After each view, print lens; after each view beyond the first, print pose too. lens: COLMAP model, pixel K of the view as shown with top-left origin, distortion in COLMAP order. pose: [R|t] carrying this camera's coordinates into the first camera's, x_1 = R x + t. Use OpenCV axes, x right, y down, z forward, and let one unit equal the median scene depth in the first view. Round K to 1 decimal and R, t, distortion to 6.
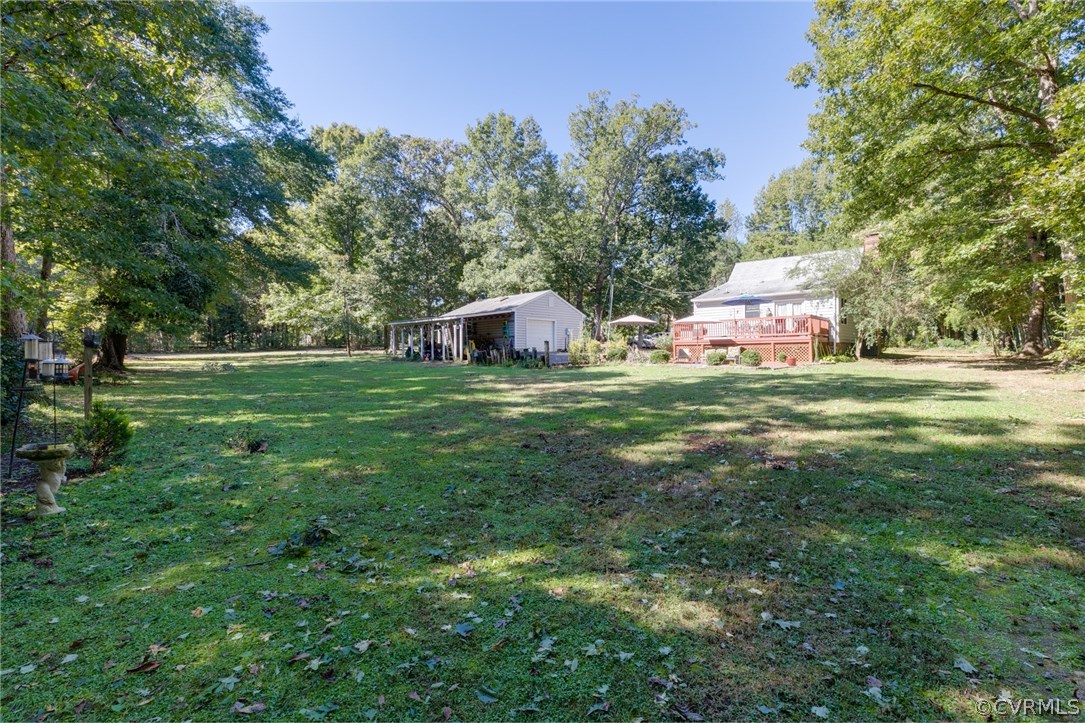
lens RADIAL K [[492.6, 0, 543.6], [0, 492.6, 357.5], [0, 0, 1]] dist [0.006789, -0.000135]
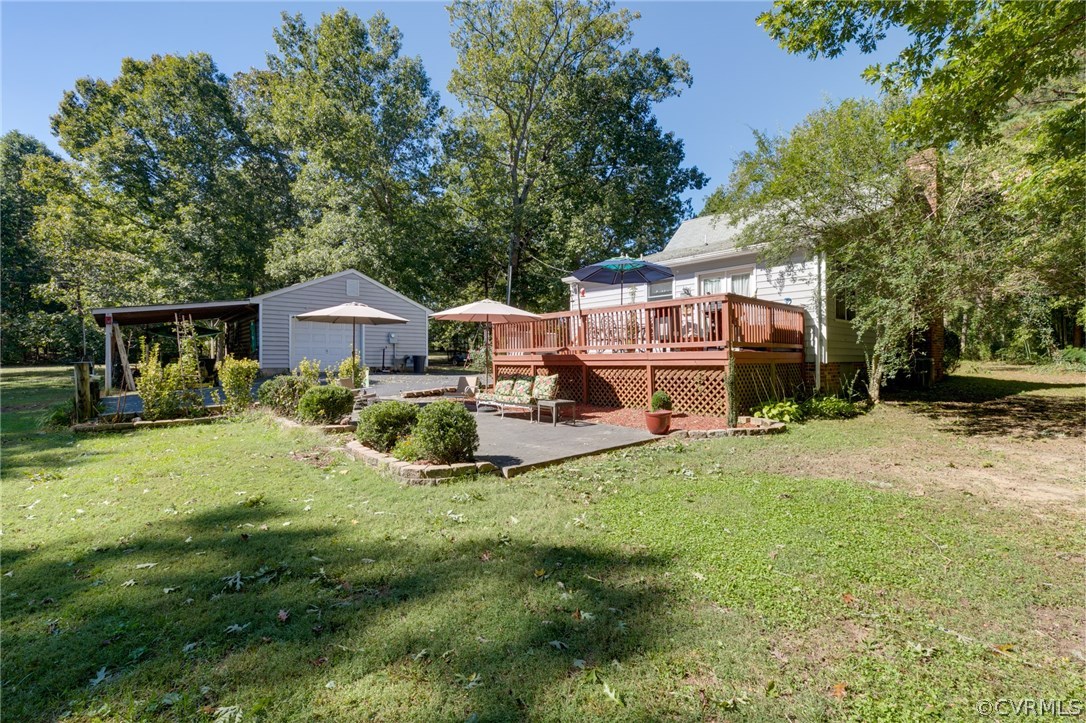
lens RADIAL K [[493.1, 0, 544.1], [0, 493.1, 357.5], [0, 0, 1]] dist [0.006789, -0.000135]
pose [[0.995107, 0.003215, -0.098747, 0.277334], [-0.004087, 0.999954, -0.008624, -0.021563], [0.098714, 0.008985, 0.995075, 0.386437]]
